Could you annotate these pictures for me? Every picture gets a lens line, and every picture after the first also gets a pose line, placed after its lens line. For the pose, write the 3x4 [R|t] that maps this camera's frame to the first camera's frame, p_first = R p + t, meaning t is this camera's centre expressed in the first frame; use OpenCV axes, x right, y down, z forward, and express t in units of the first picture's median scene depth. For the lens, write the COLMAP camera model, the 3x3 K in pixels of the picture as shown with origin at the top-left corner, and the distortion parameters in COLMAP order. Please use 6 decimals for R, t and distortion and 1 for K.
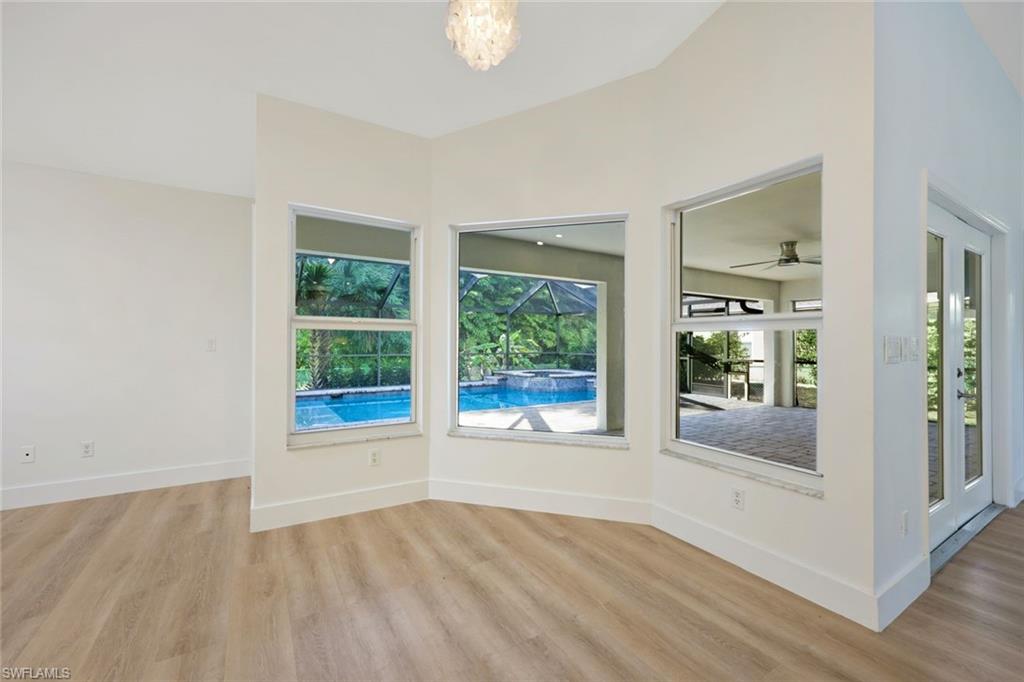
lens RADIAL K [[416.1, 0, 508.3], [0, 416.1, 337.2], [0, 0, 1]] dist [0.000871, -0.000090]
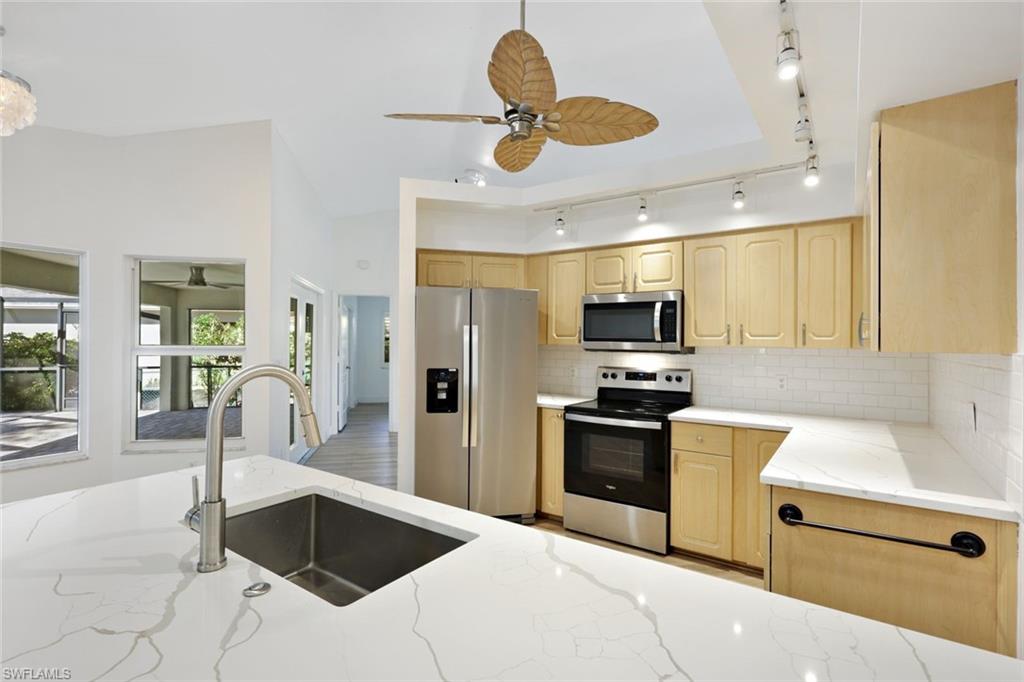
lens RADIAL K [[478.8, 0, 512.0], [0, 478.8, 341.0], [0, 0, 1]] dist [0.002030, -0.000054]
pose [[0.335987, -0.006568, 0.941844, -0.160618], [-0.010520, 0.999887, 0.010725, -0.023531], [-0.941808, -0.013512, 0.335880, -0.154687]]
